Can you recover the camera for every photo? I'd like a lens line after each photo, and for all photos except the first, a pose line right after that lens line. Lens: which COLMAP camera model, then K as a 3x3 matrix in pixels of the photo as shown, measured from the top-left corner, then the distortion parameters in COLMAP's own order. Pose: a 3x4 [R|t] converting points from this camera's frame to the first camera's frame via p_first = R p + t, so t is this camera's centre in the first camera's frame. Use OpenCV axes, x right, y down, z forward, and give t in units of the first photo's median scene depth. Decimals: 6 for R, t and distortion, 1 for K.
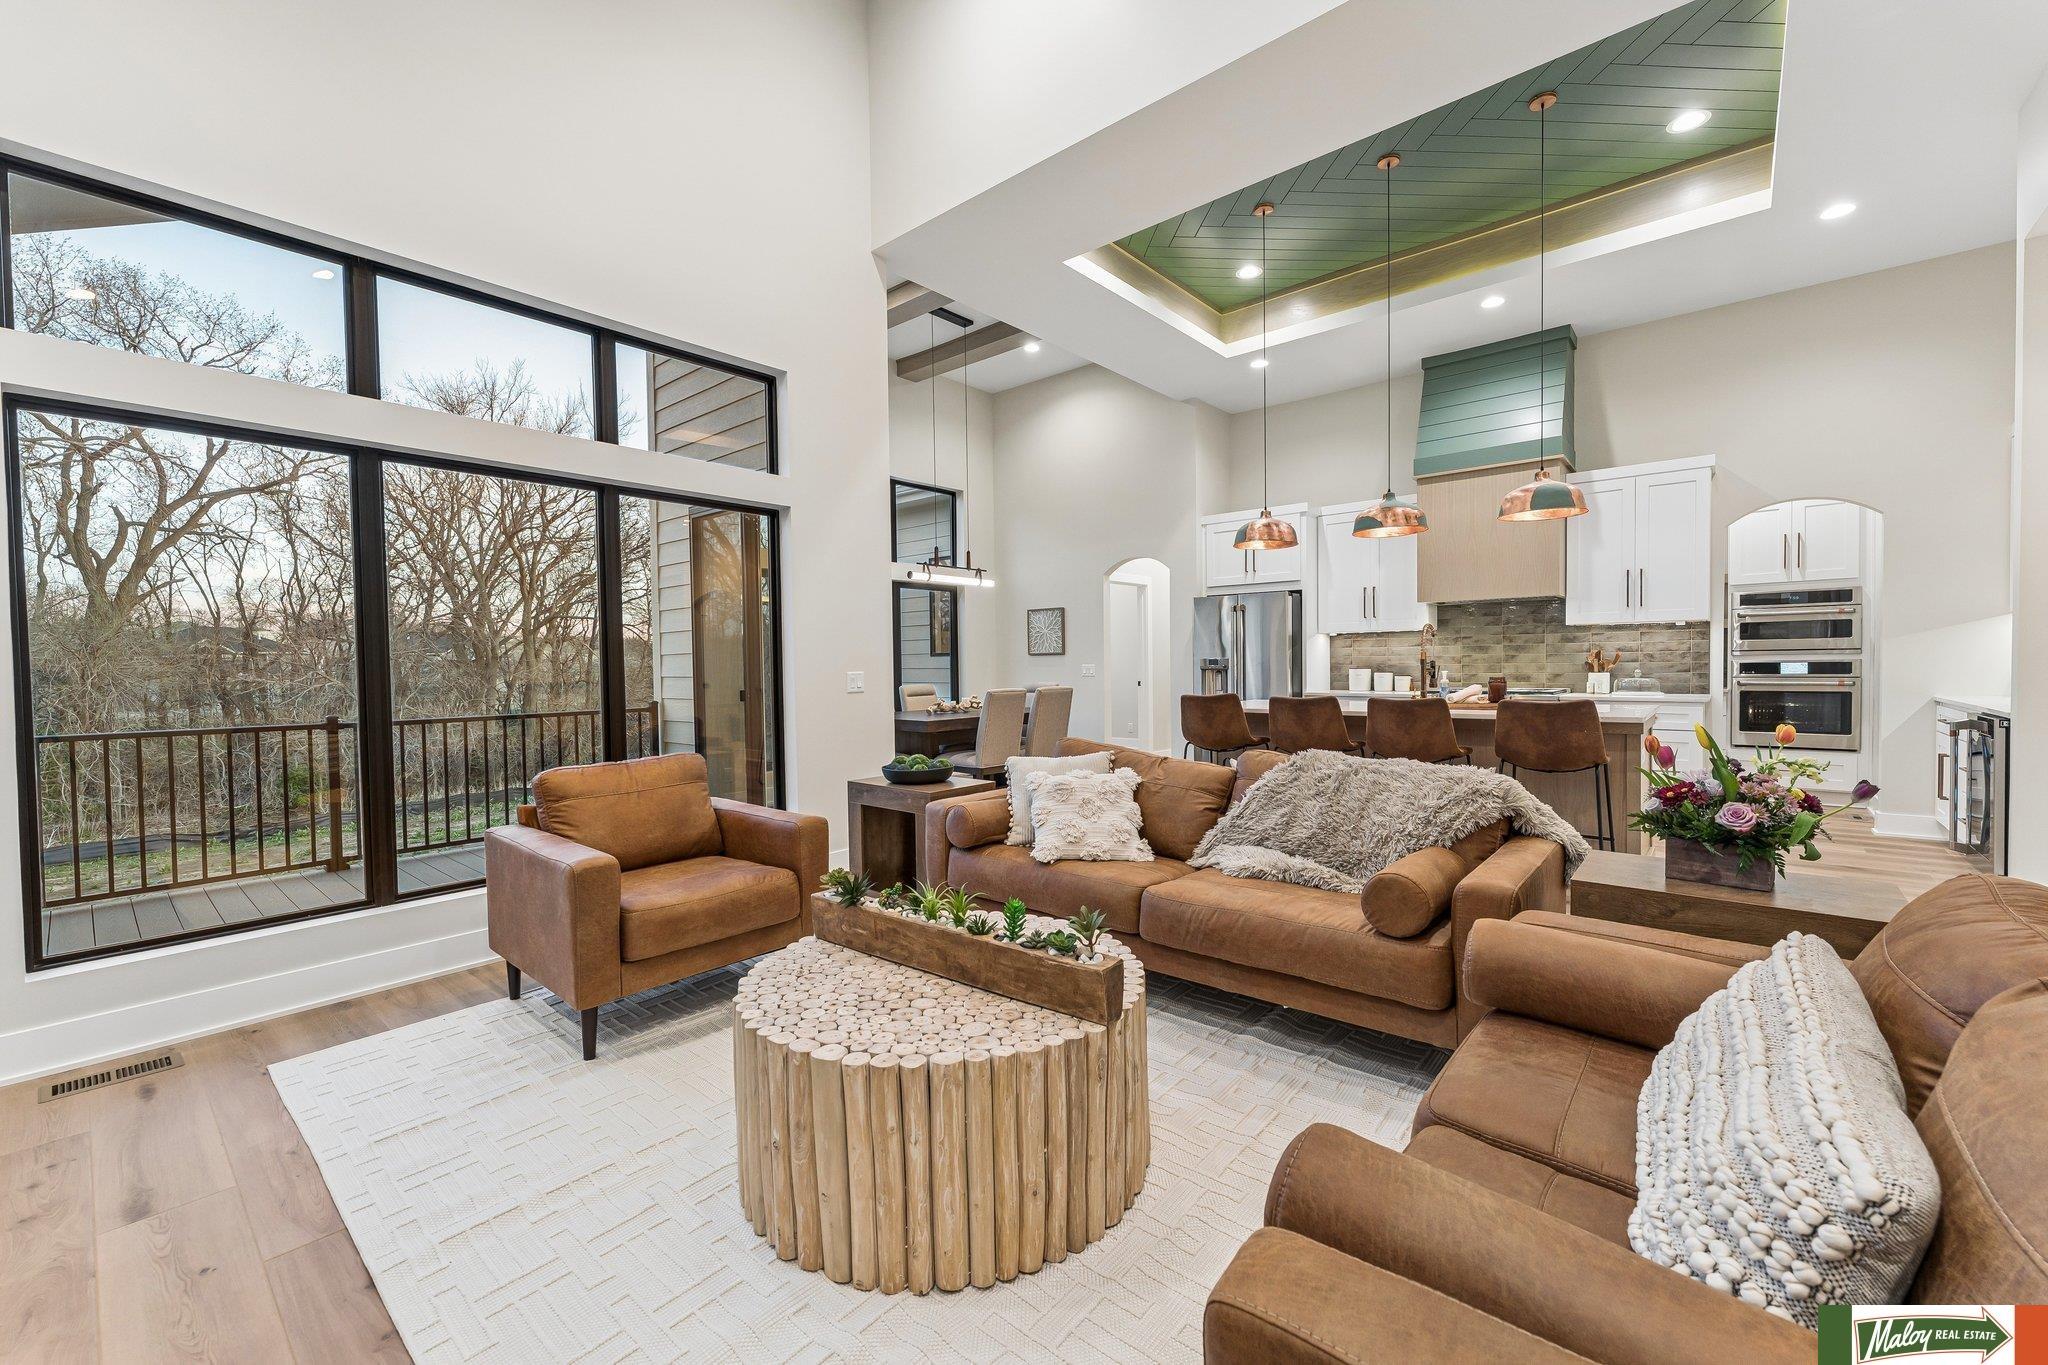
lens RADIAL K [[821.7, 0, 1026.6], [0, 821.7, 685.5], [0, 0, 1]] dist [-0.000314, 0.000209]
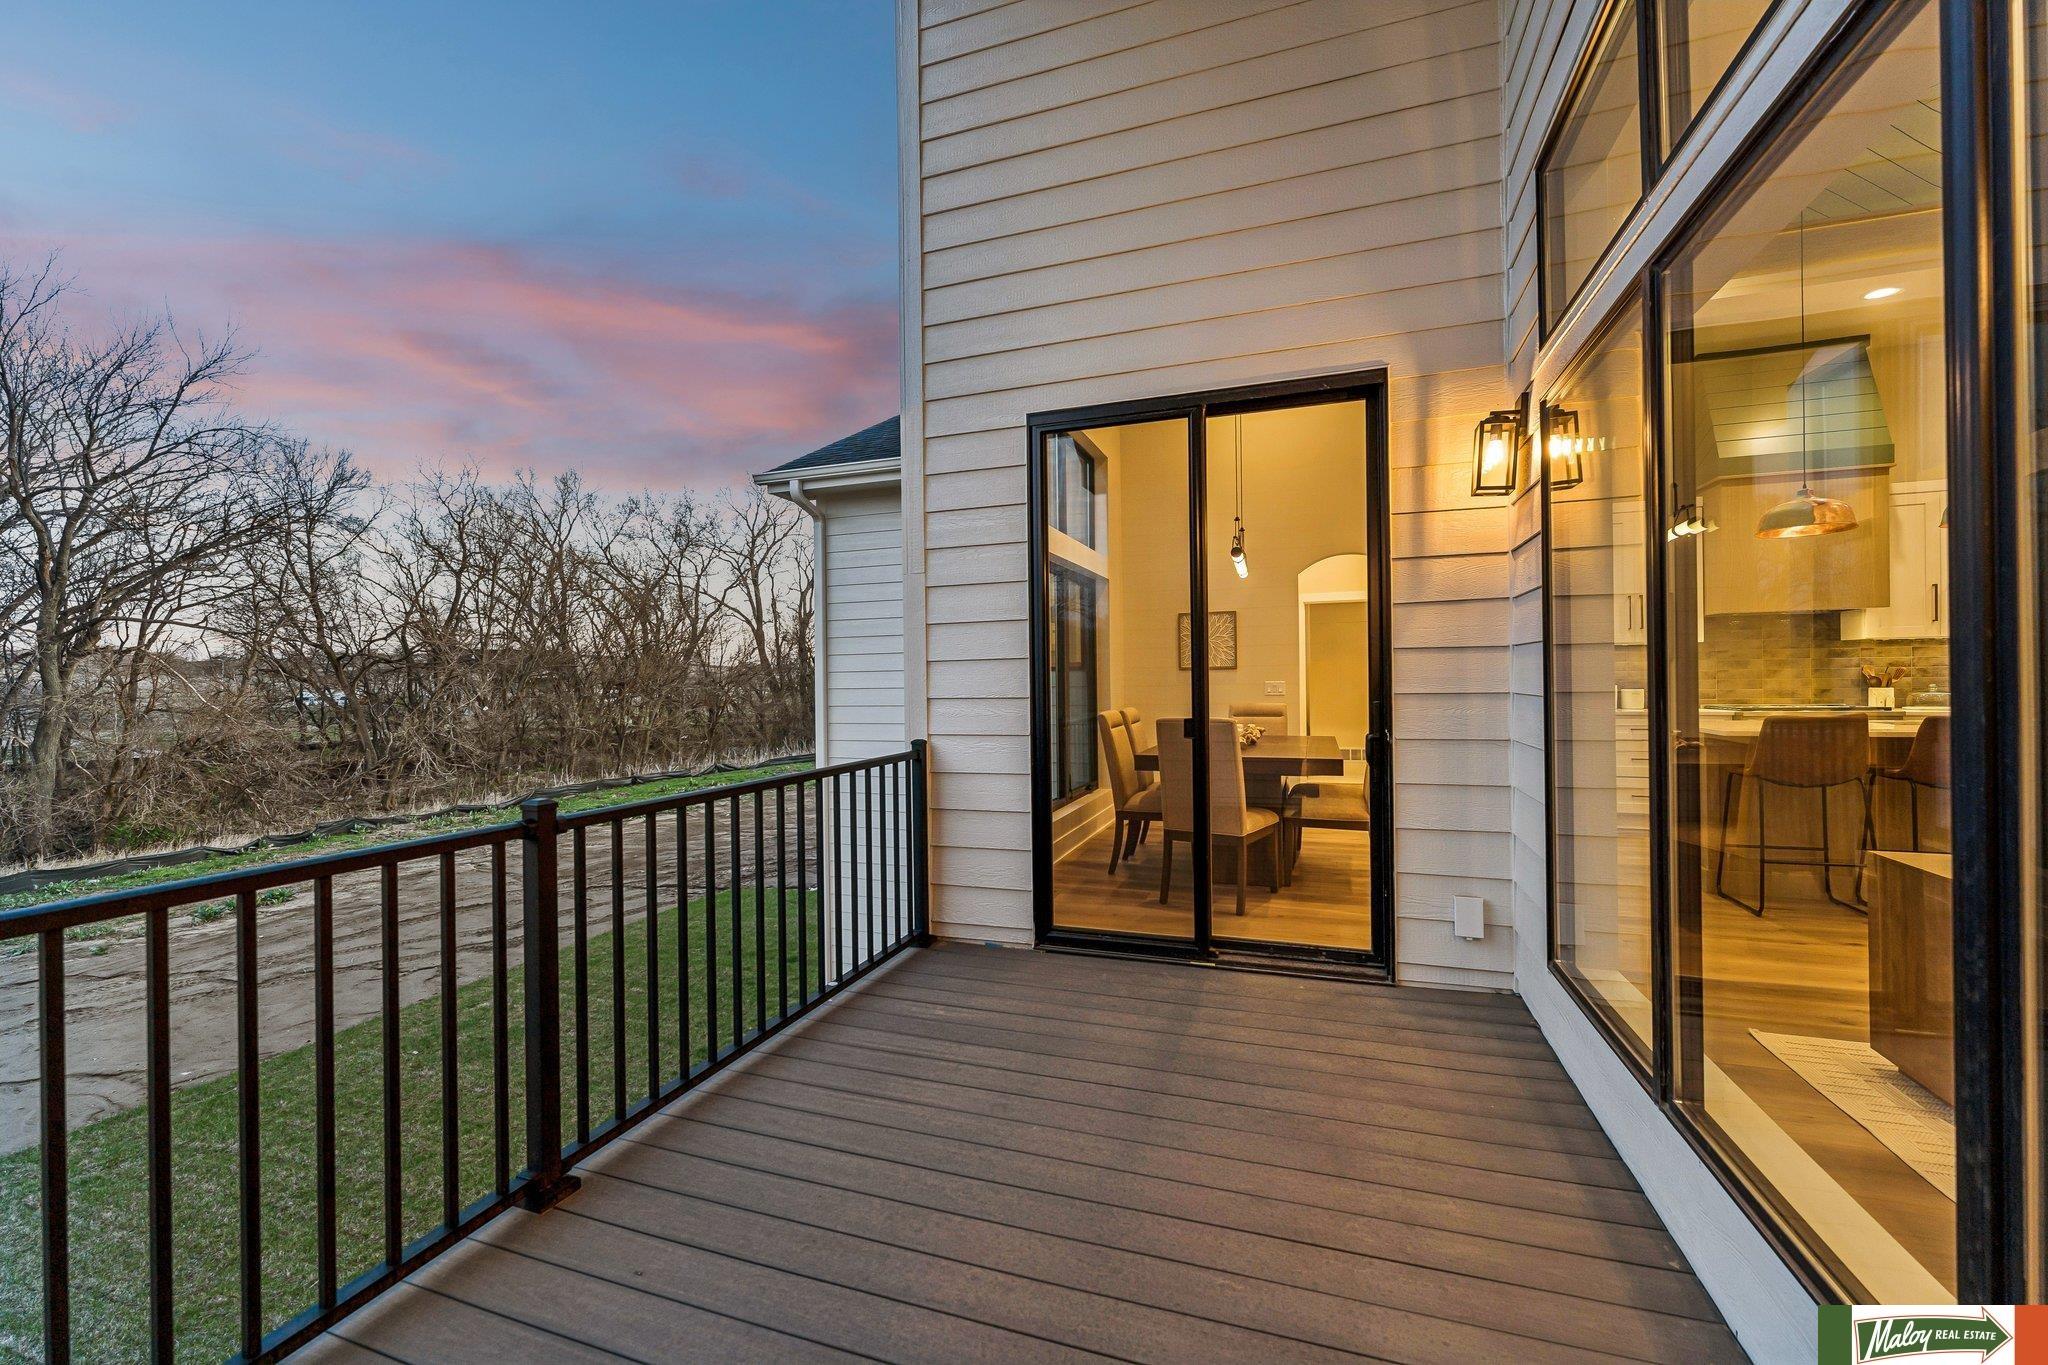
lens RADIAL K [[821.7, 0, 1026.6], [0, 821.7, 685.5], [0, 0, 1]] dist [-0.000314, 0.000209]
pose [[0.932958, -0.001667, 0.359982, -0.597048], [0.010872, 0.999664, -0.023549, -0.005932], [-0.359822, 0.025884, 0.932662, 0.429003]]
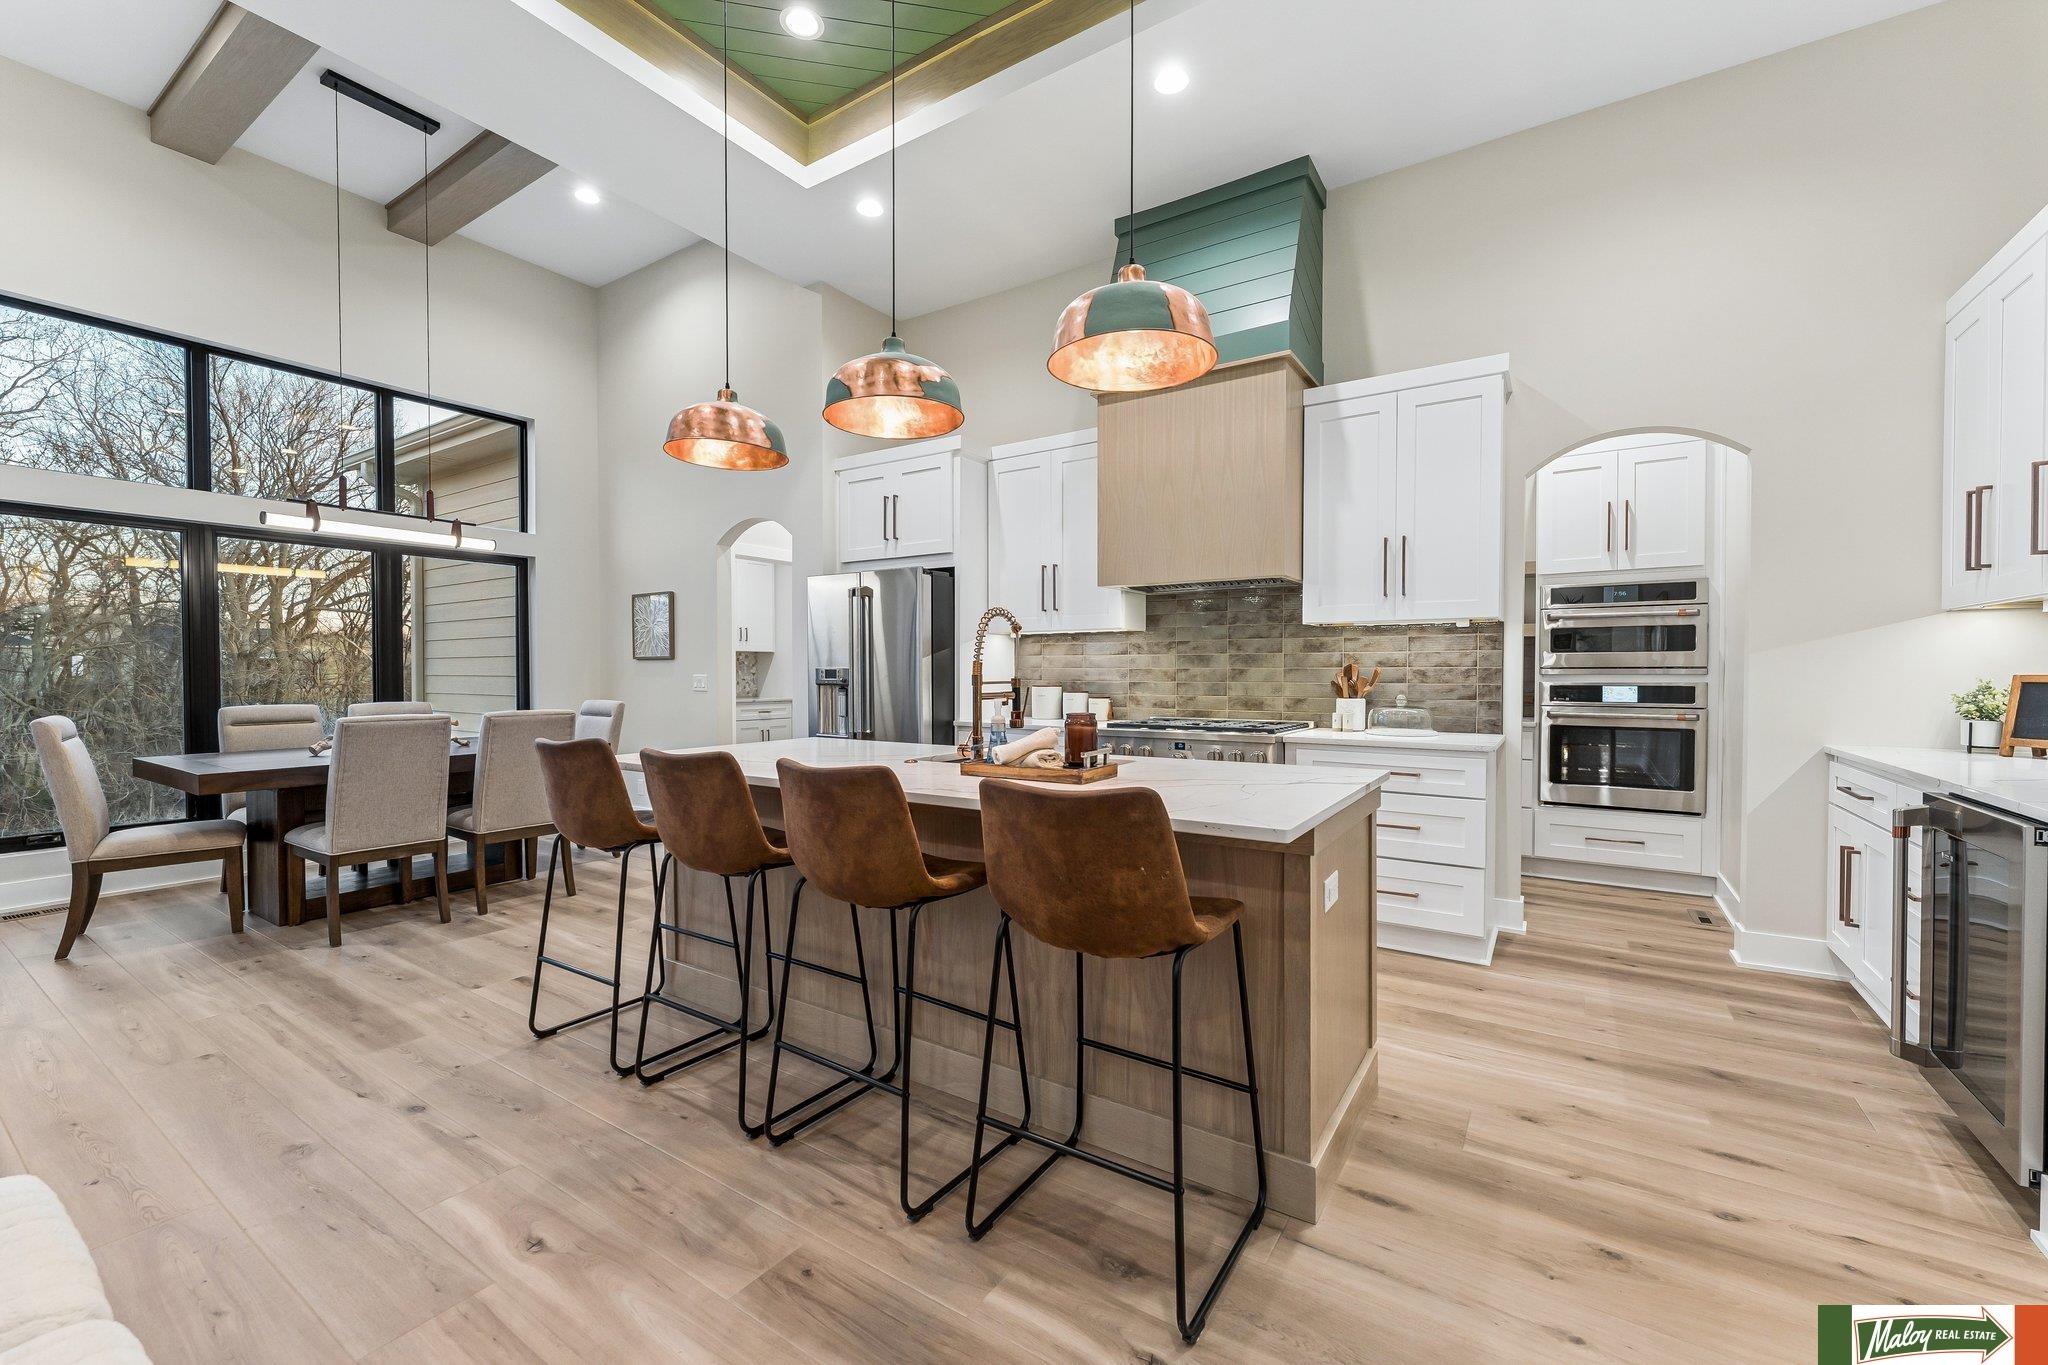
lens RADIAL K [[831.1, 0, 1021.5], [0, 831.1, 686.7], [0, 0, 1]] dist [0.000765, -0.000219]
pose [[0.991500, 0.011532, 0.129593, 0.338135], [-0.010331, 0.999897, -0.009933, -0.014984], [-0.129695, 0.008510, 0.991517, 0.365242]]
